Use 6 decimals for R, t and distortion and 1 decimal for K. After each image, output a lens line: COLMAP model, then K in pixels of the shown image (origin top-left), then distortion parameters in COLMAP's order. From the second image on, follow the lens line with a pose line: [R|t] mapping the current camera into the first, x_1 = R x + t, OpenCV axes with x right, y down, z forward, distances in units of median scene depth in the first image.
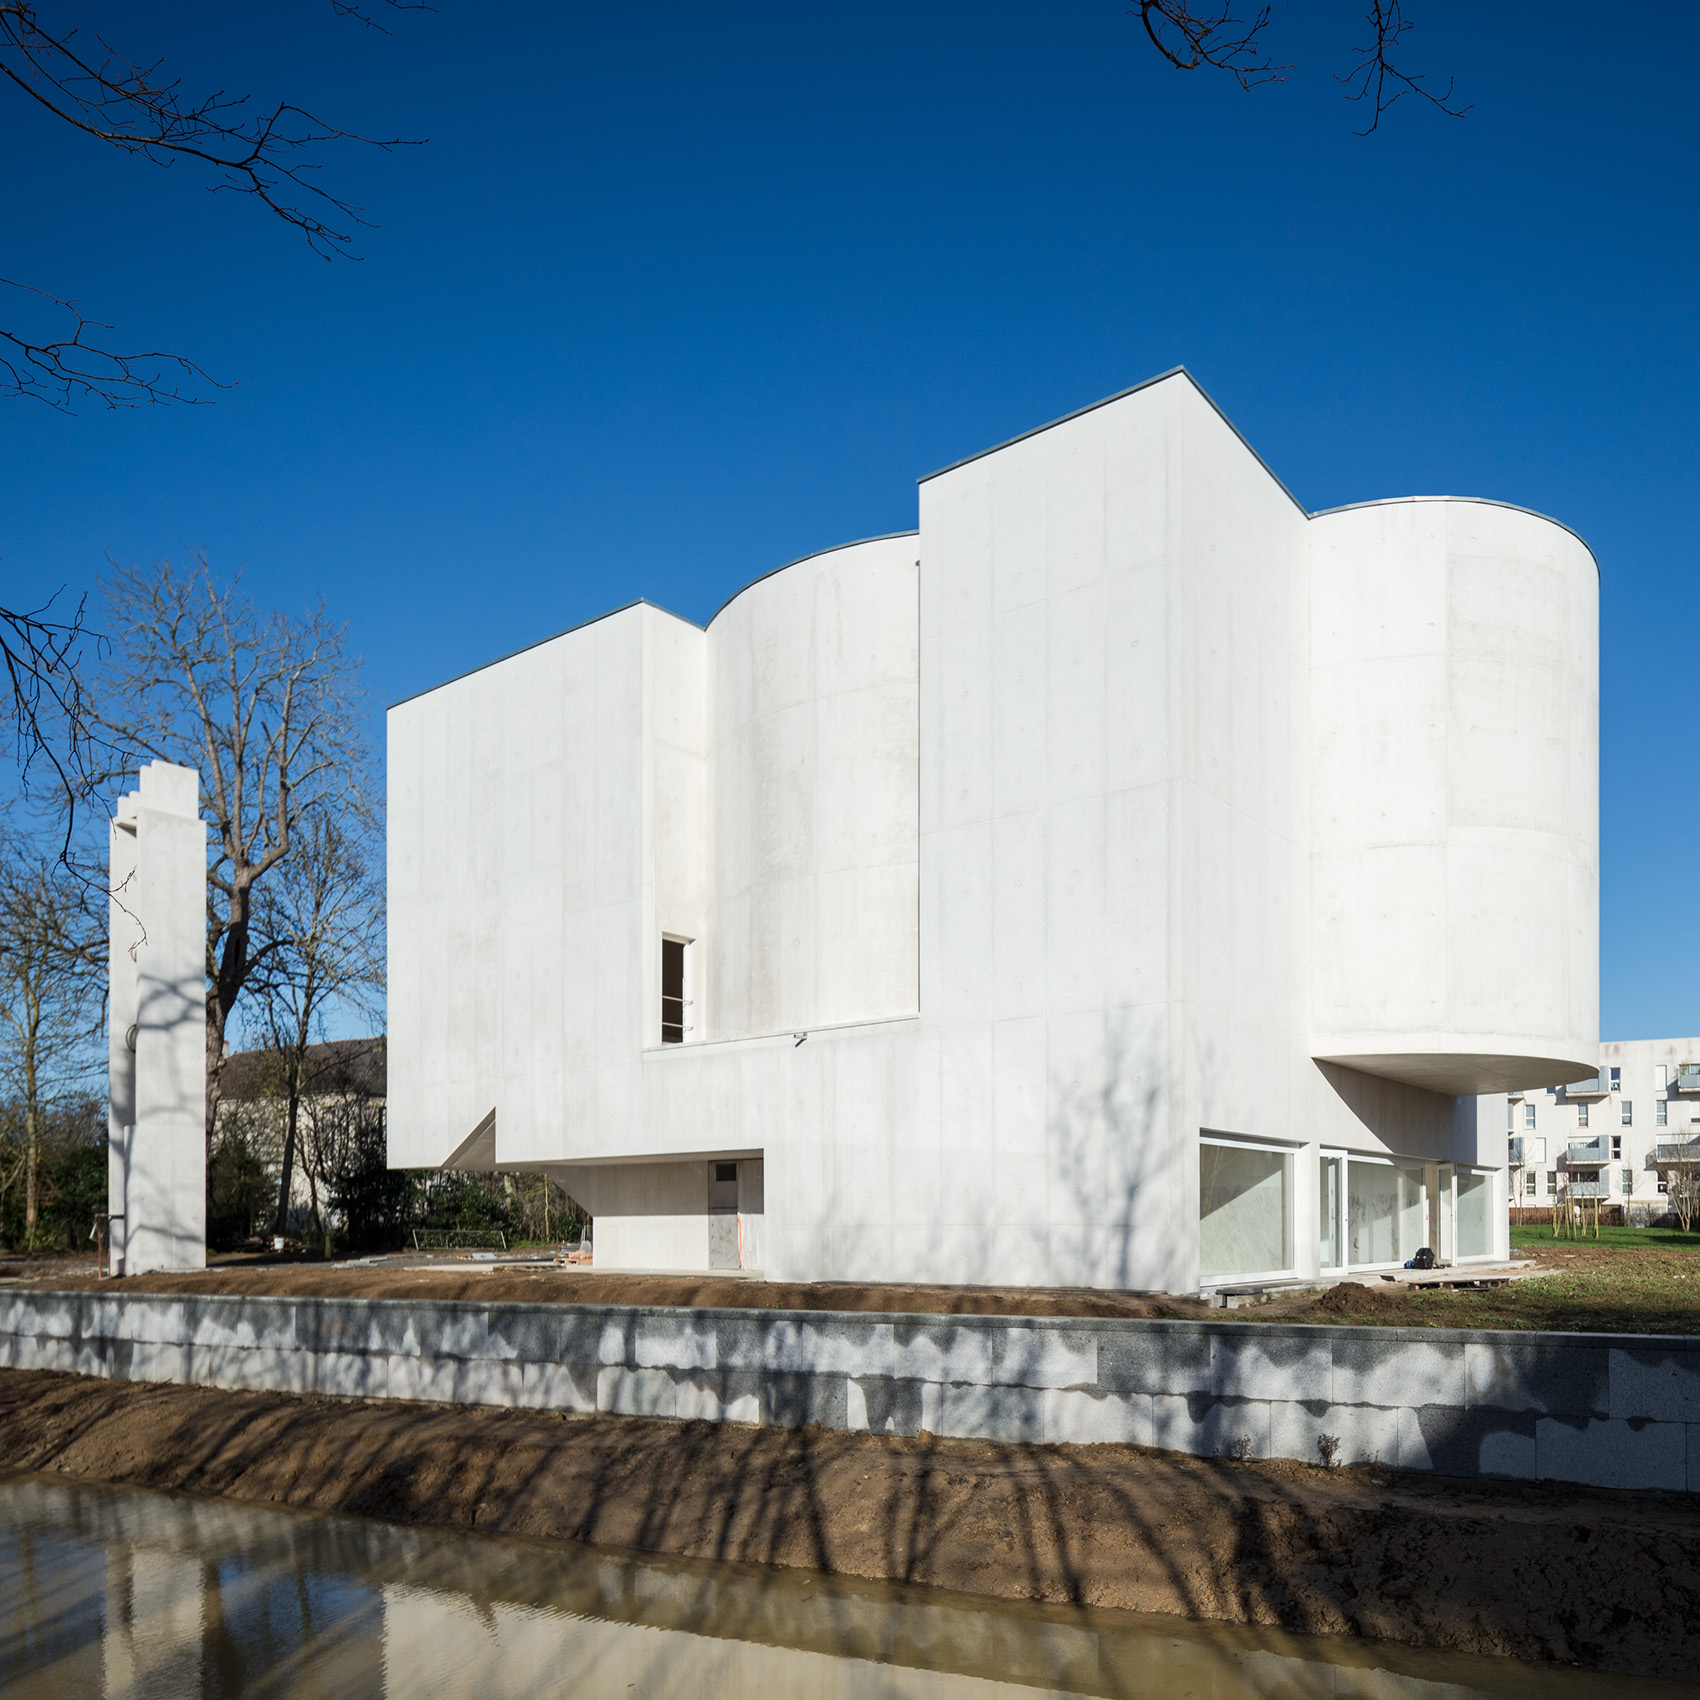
lens RADIAL K [[1462.5, 0, 936.0], [0, 1462.5, 915.6], [0, 0, 1]] dist [-0.003465, 0.016191]
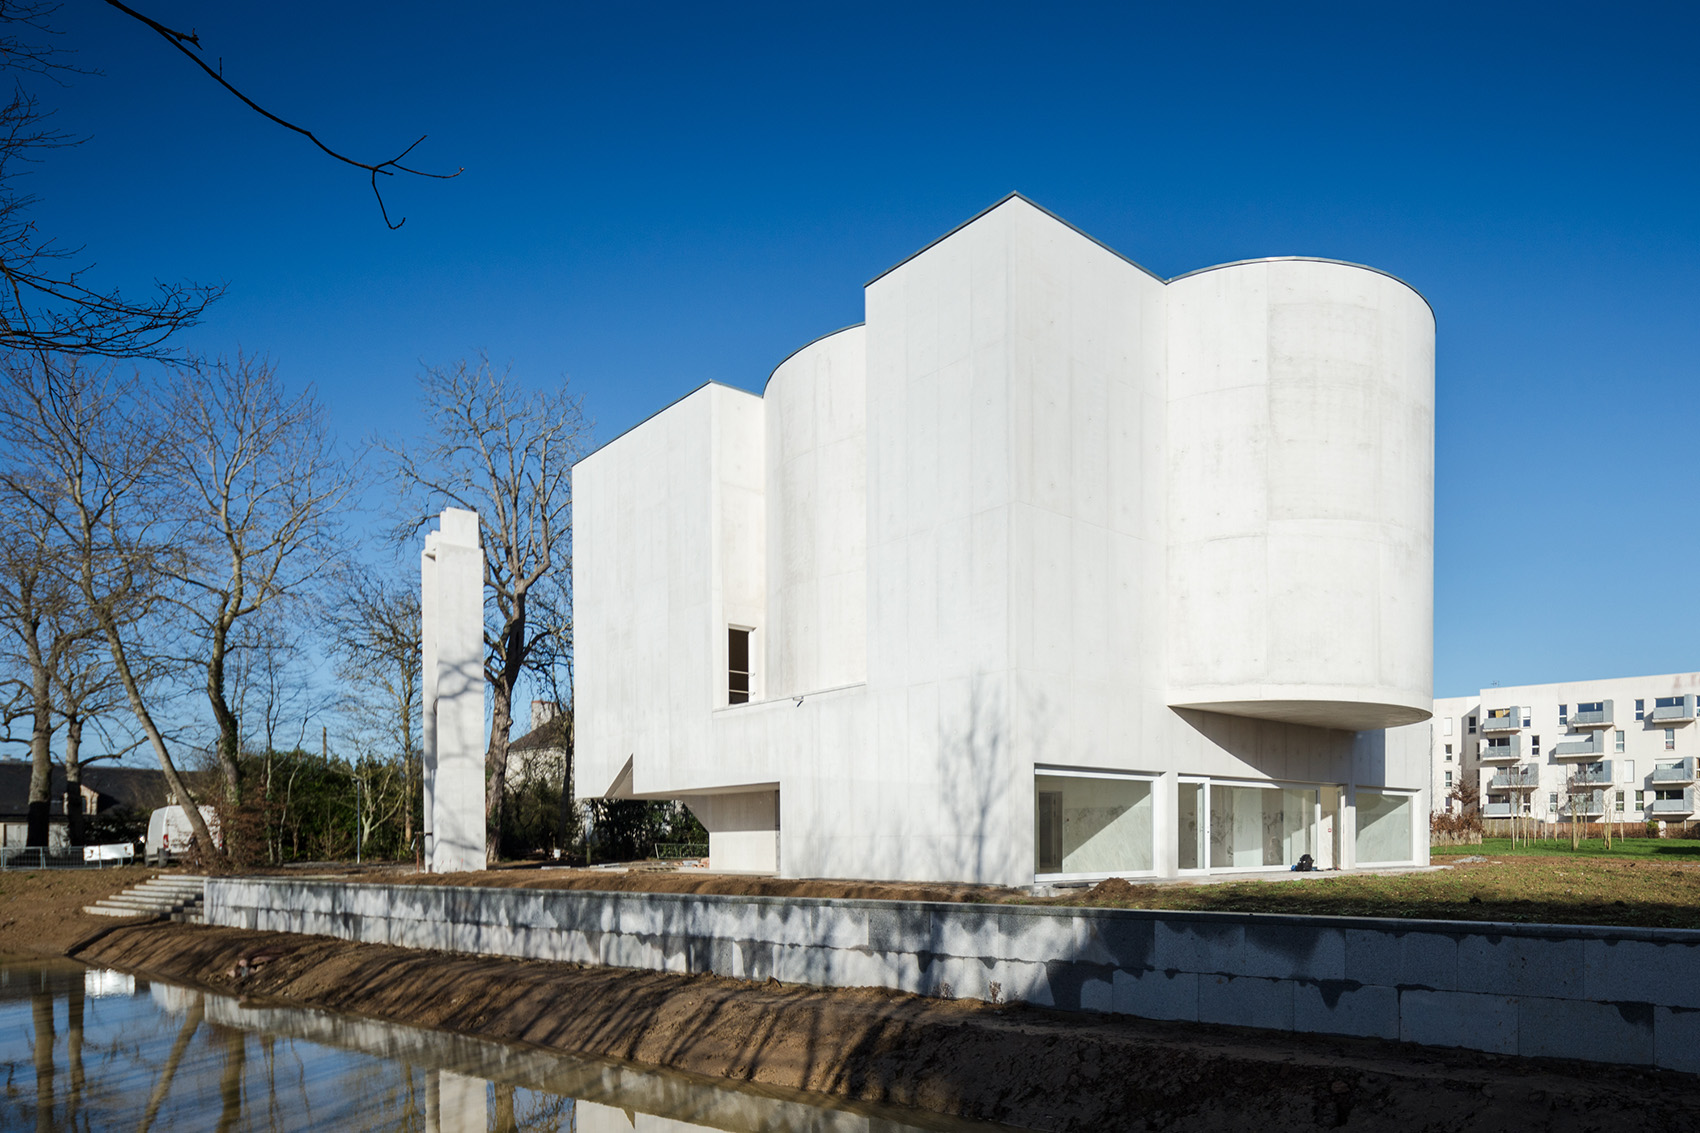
lens RADIAL K [[1236.9, 0, 920.0], [0, 1236.9, 586.6], [0, 0, 1]] dist [0.002608, -0.009145]
pose [[0.976689, -0.045492, -0.209785, 0.262516], [0.046527, 0.998917, -0.000002, -0.017447], [0.209558, -0.009759, 0.977747, -0.104743]]
